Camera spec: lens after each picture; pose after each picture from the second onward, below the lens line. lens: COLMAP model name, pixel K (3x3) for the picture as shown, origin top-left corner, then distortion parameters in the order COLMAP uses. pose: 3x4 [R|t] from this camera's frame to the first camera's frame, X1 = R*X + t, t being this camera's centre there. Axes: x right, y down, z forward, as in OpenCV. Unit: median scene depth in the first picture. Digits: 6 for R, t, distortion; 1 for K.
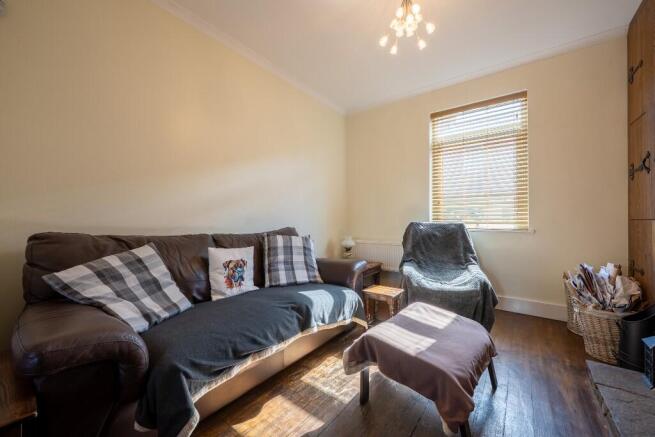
lens RADIAL K [[256.3, 0, 327.5], [0, 256.3, 218.3], [0, 0, 1]] dist [-0.010693, 0.000588]
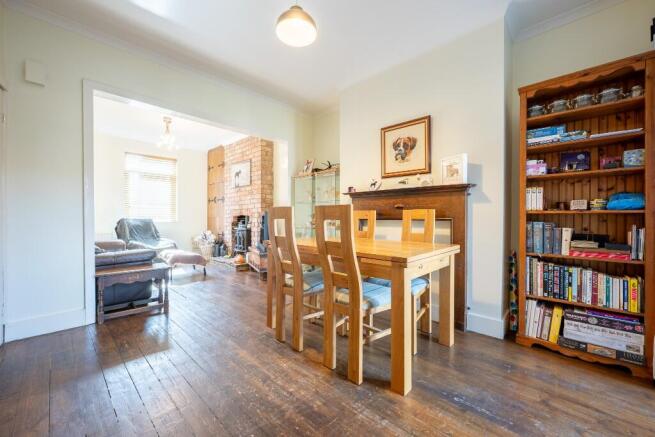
lens RADIAL K [[256.3, 0, 327.2], [0, 256.3, 217.6], [0, 0, 1]] dist [-0.010693, 0.000588]
pose [[0.103125, -0.003297, 0.994663, -1.670142], [0.004608, 0.999985, 0.002837, 0.008513], [-0.994658, 0.004290, 0.103138, -0.708951]]
